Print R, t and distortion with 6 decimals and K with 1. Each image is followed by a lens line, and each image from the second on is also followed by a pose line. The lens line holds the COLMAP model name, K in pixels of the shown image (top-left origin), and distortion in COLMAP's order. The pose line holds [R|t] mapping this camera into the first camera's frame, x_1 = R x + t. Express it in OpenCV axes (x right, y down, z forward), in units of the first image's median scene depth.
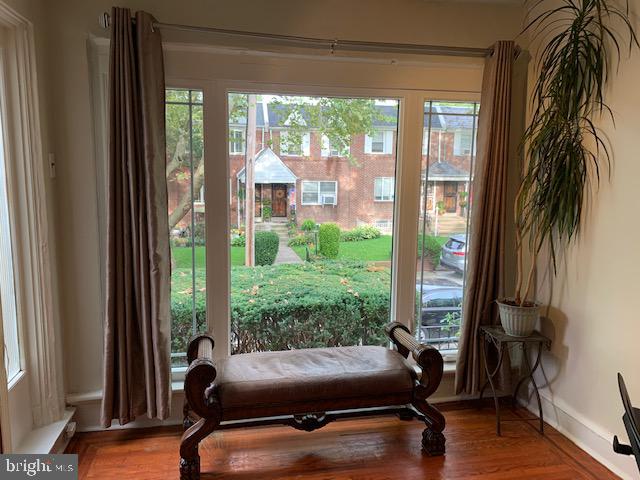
lens RADIAL K [[492.2, 0, 320.0], [0, 492.2, 235.2], [0, 0, 1]] dist [0.052921, -0.082344]
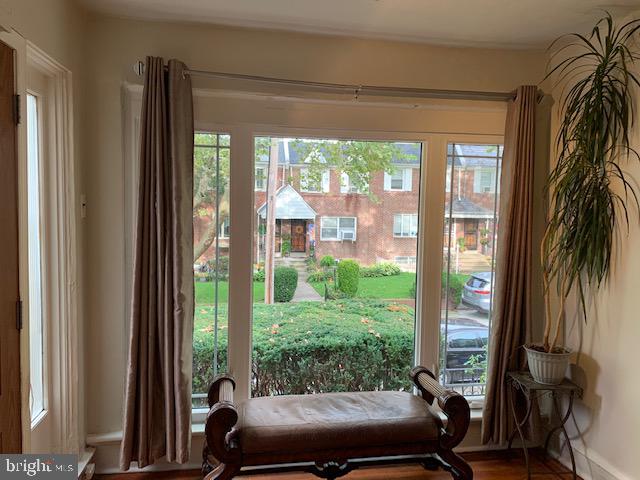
lens RADIAL K [[492.2, 0, 320.0], [0, 492.2, 235.2], [0, 0, 1]] dist [0.052921, -0.082344]
pose [[0.999242, 0.007850, -0.038130, -0.009021], [-0.010566, 0.997380, -0.071558, -0.010976], [0.037468, 0.071907, 0.996707, -0.001510]]
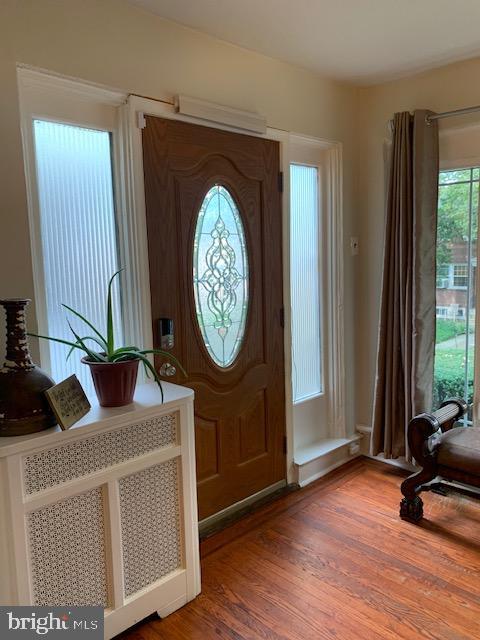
lens RADIAL K [[492.2, 0, 241.3], [0, 492.2, 317.1], [0, 0, 1]] dist [0.052921, -0.082344]
pose [[0.538894, 0.077310, -0.838818, 0.374534], [-0.082130, 0.995857, 0.039020, 0.020070], [0.838360, 0.047865, 0.543011, 0.032421]]
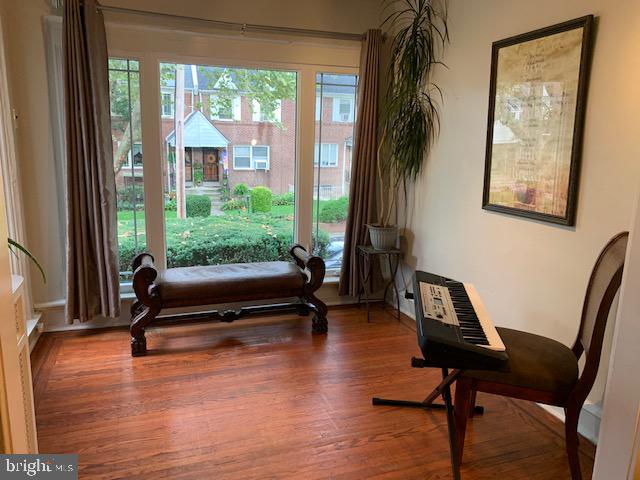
lens RADIAL K [[492.2, 0, 320.0], [0, 492.2, 235.2], [0, 0, 1]] dist [0.052921, -0.082344]
pose [[0.991340, -0.014633, 0.130502, 0.048224], [0.005891, 0.997727, 0.067122, 0.067501], [-0.131188, -0.065771, 0.989173, -0.328971]]
